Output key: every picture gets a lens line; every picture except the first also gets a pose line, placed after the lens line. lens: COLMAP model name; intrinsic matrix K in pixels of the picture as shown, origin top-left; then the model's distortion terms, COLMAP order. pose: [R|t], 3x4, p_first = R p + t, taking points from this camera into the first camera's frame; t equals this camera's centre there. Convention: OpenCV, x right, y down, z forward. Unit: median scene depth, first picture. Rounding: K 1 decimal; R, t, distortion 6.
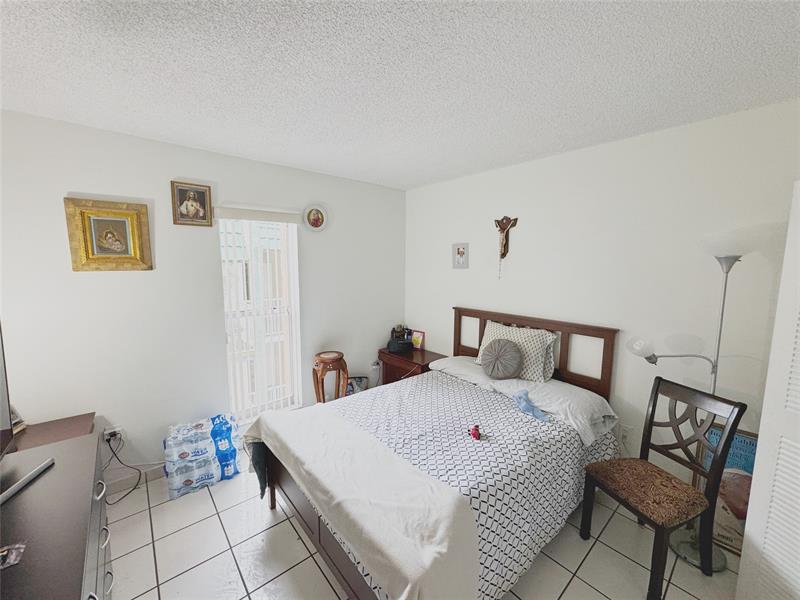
lens RADIAL K [[319.9, 0, 400.0], [0, 319.9, 299.1], [0, 0, 1]] dist [-0.003537, -0.000060]
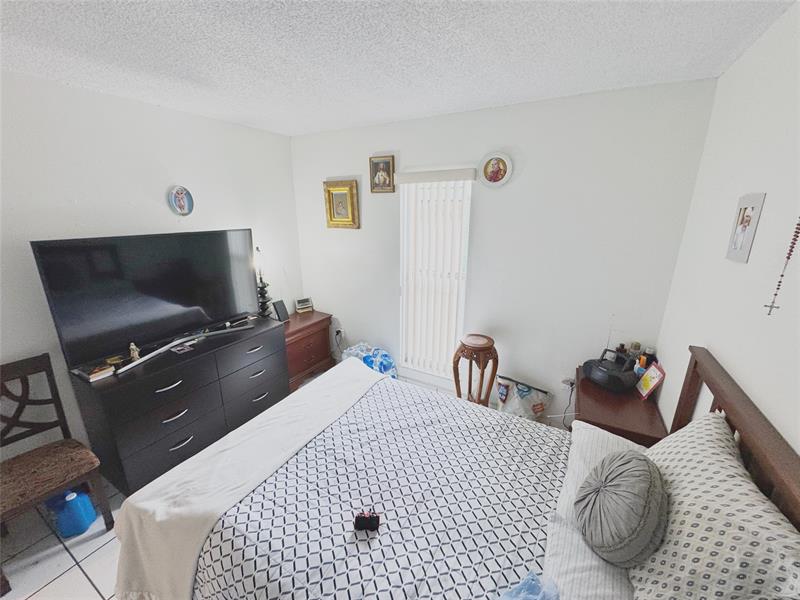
lens RADIAL K [[319.9, 0, 399.8], [0, 319.9, 299.8], [0, 0, 1]] dist [-0.003537, -0.000060]
pose [[0.332890, 0.257196, -0.907212, 0.585202], [-0.111153, 0.966080, 0.233099, -0.132677], [0.936392, 0.023242, 0.350187, 0.667710]]
